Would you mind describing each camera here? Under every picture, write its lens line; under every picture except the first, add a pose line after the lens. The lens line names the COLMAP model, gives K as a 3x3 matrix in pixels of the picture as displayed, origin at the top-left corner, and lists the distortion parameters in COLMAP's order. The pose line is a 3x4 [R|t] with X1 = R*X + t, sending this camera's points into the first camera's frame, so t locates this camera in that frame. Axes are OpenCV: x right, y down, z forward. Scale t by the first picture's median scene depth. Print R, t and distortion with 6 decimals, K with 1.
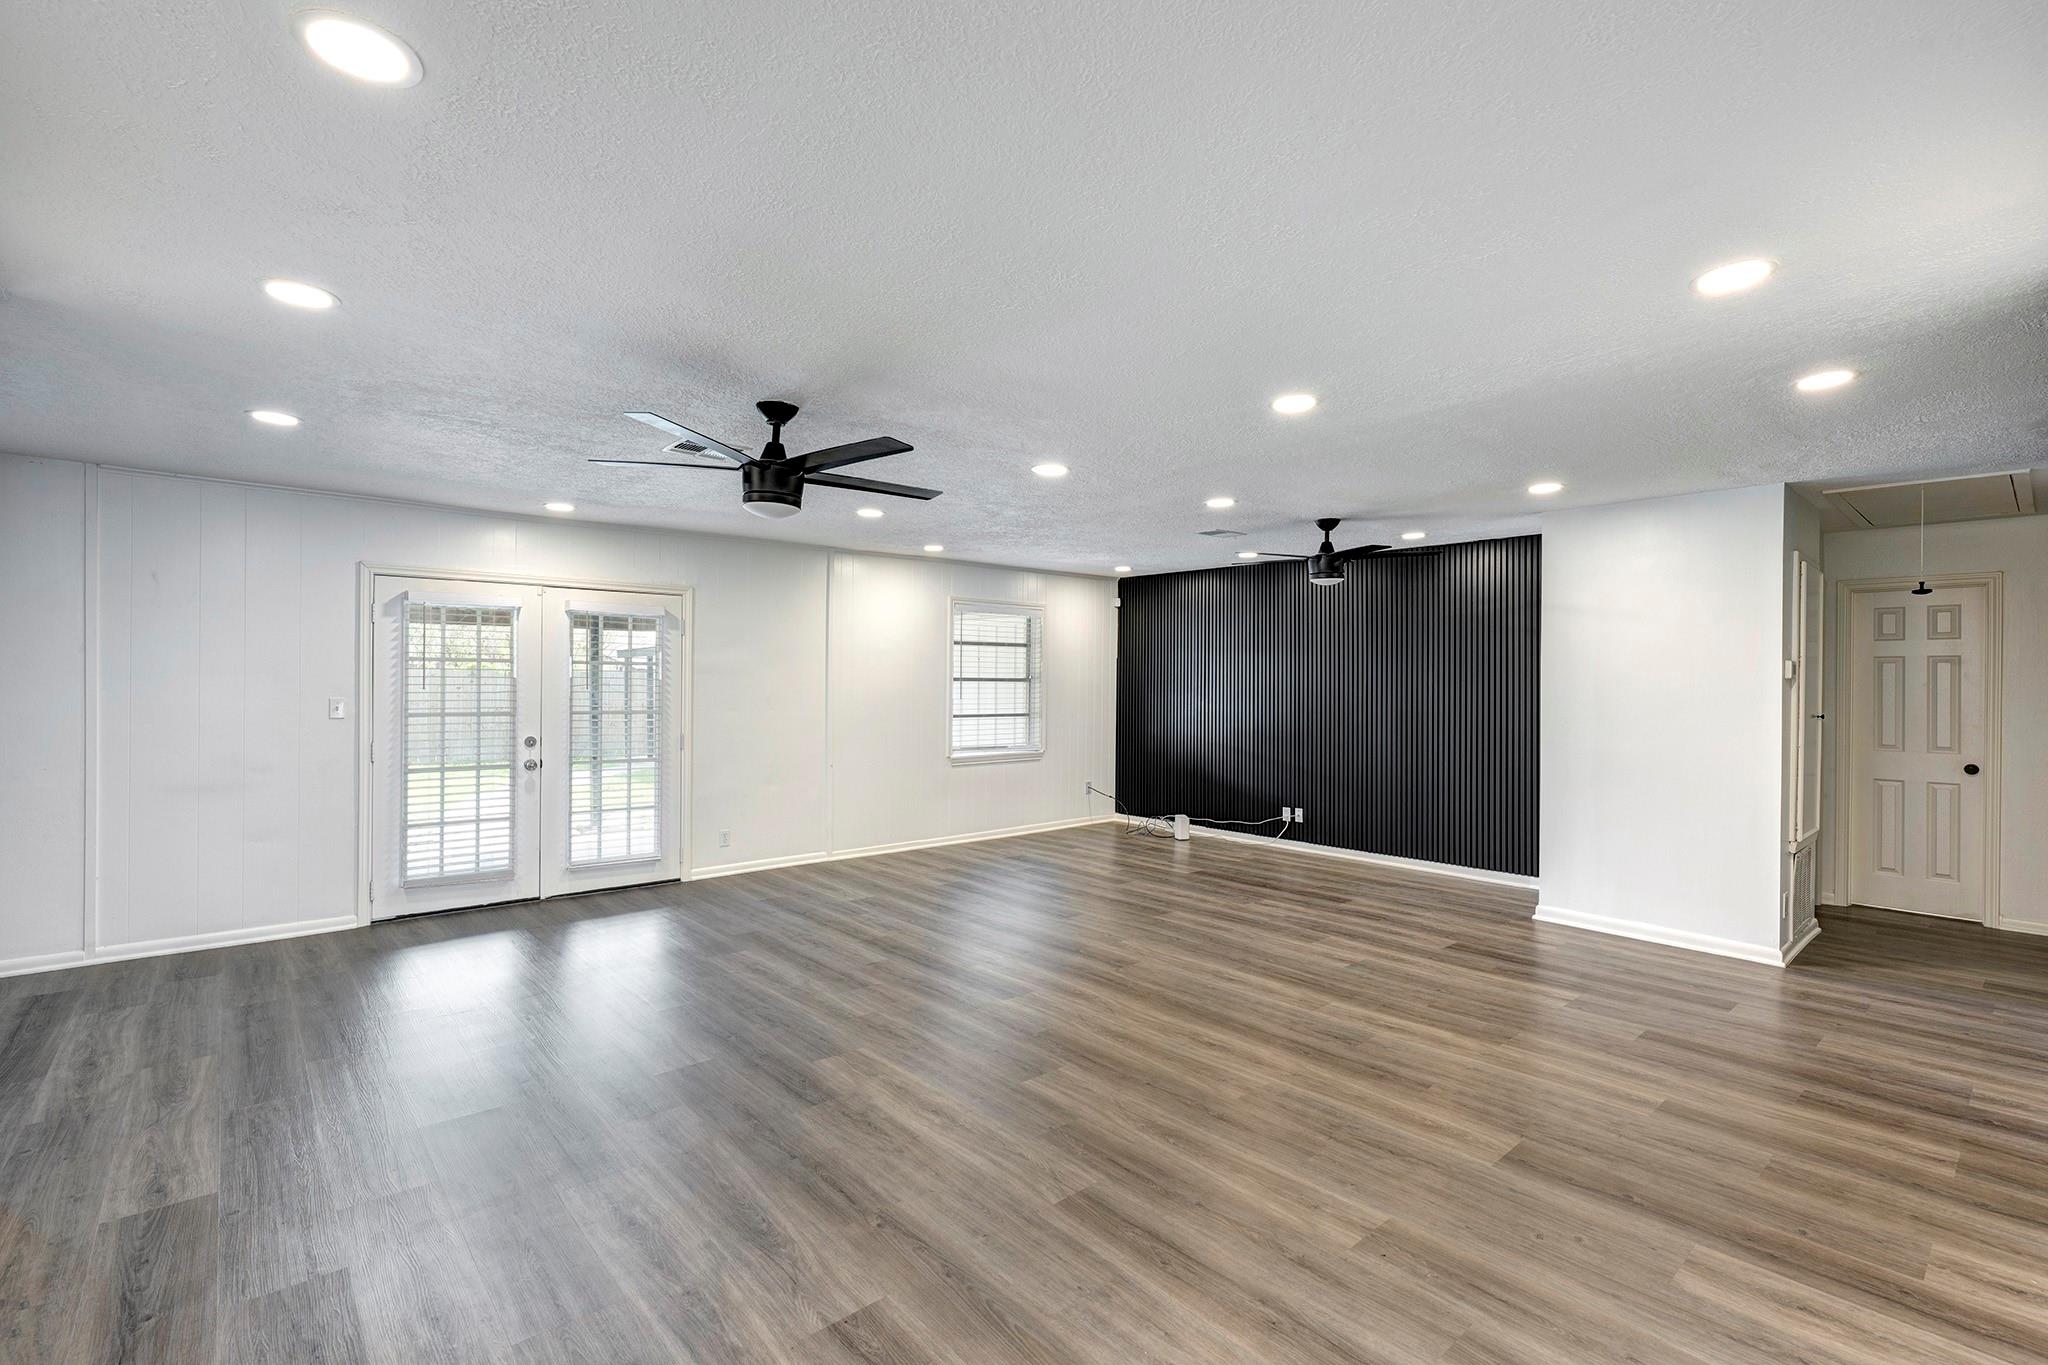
lens RADIAL K [[936.4, 0, 1024.5], [0, 936.4, 682.8], [0, 0, 1]] dist [-0.002457, -0.000119]
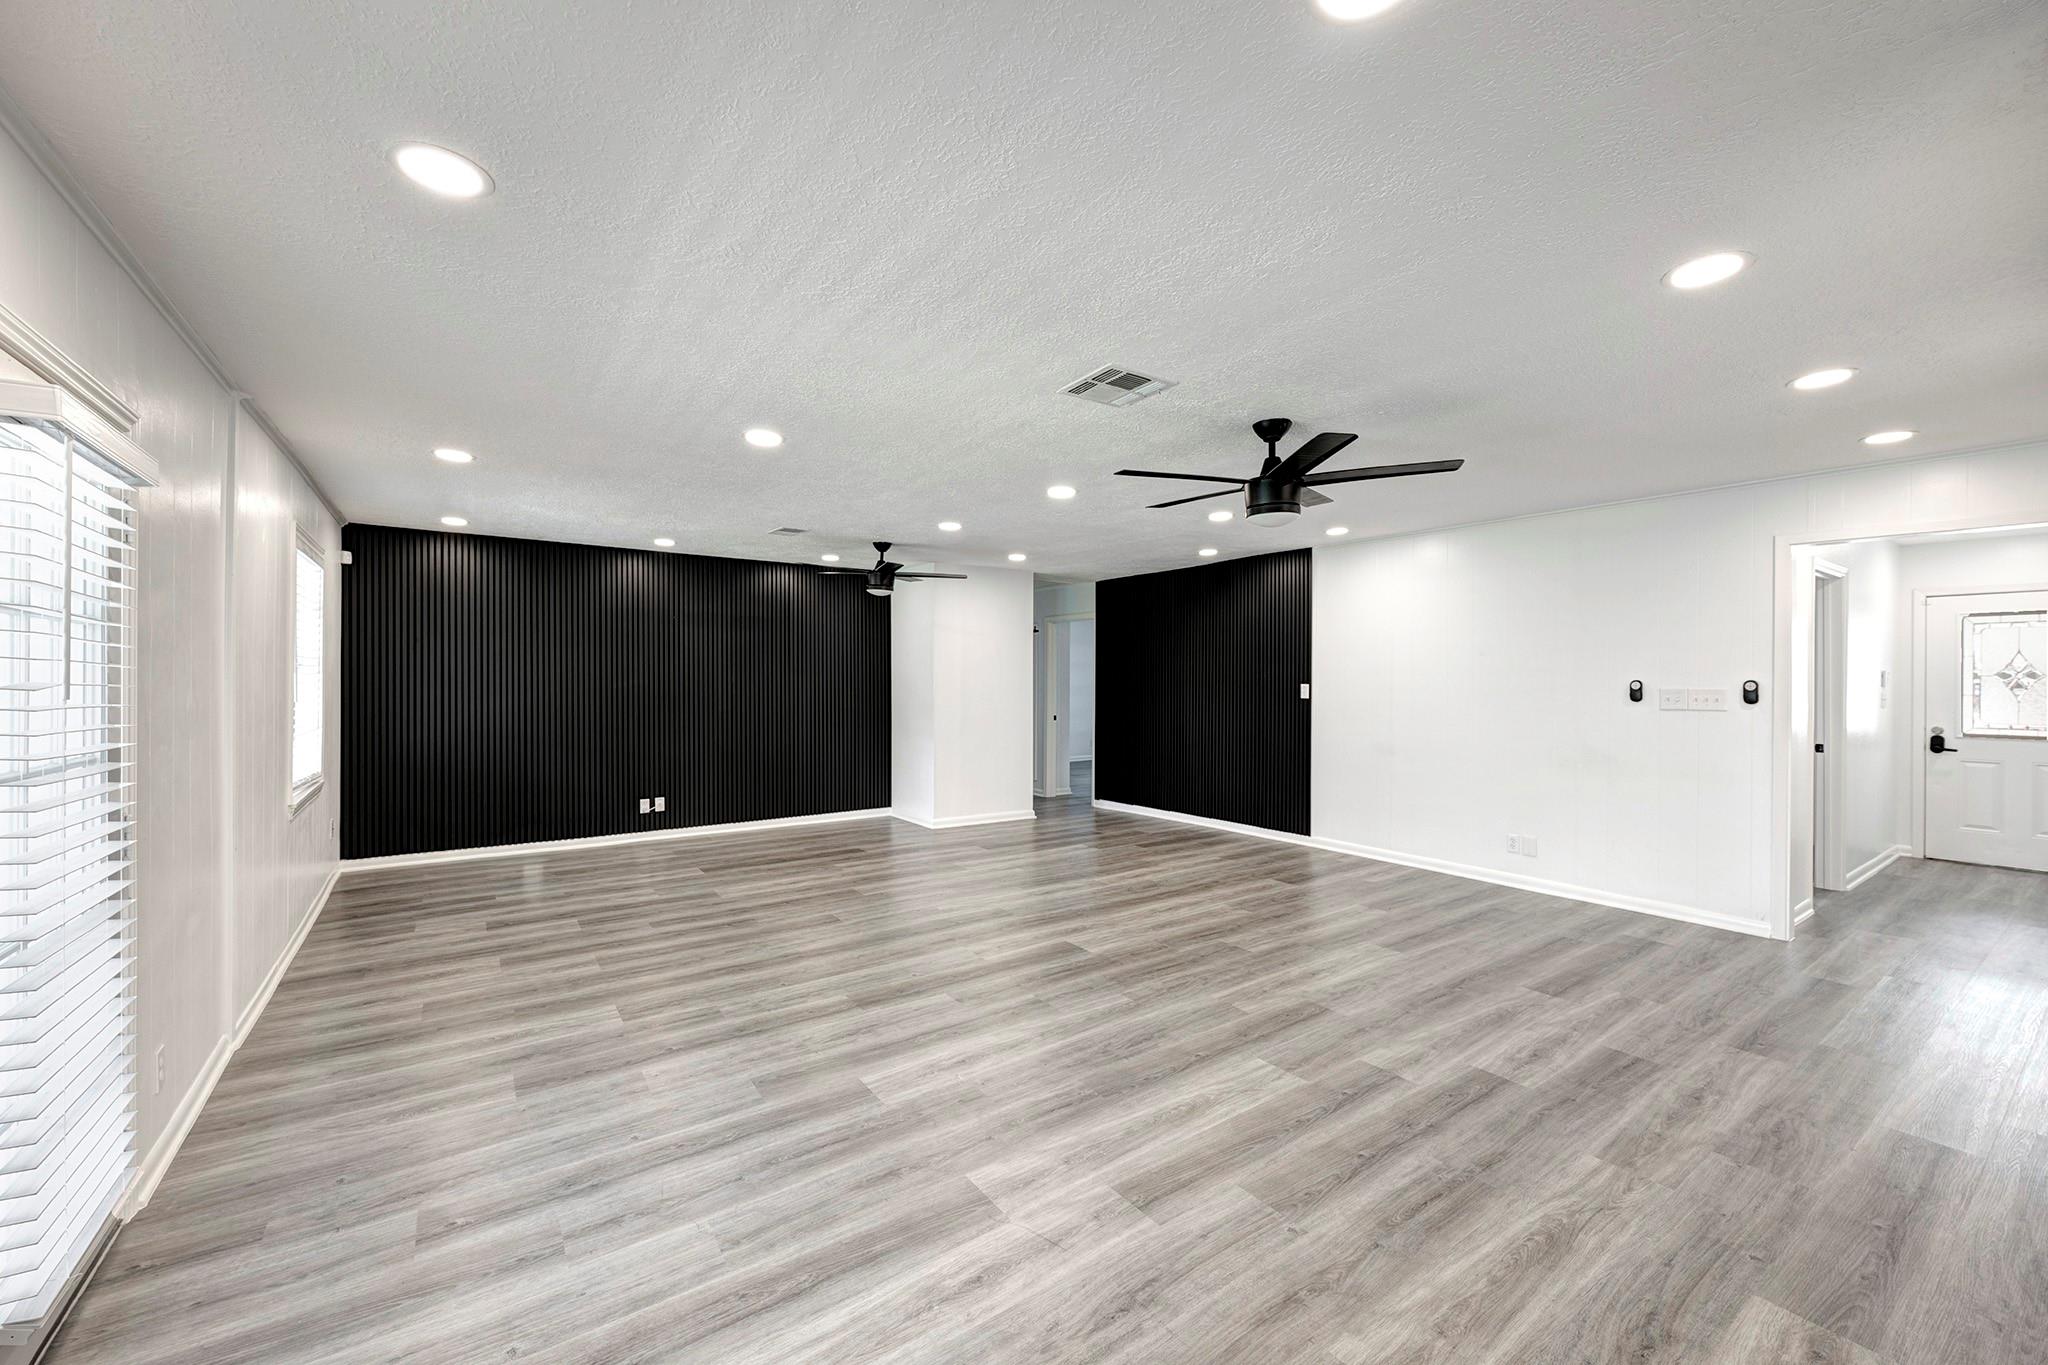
lens RADIAL K [[809.0, 0, 1027.1], [0, 809.0, 680.4], [0, 0, 1]] dist [-0.001160, -0.000175]
pose [[0.091992, -0.010085, 0.995709, -1.062333], [-0.002089, 0.999945, 0.010321, -0.004386], [-0.995758, -0.003030, 0.091966, 1.028104]]
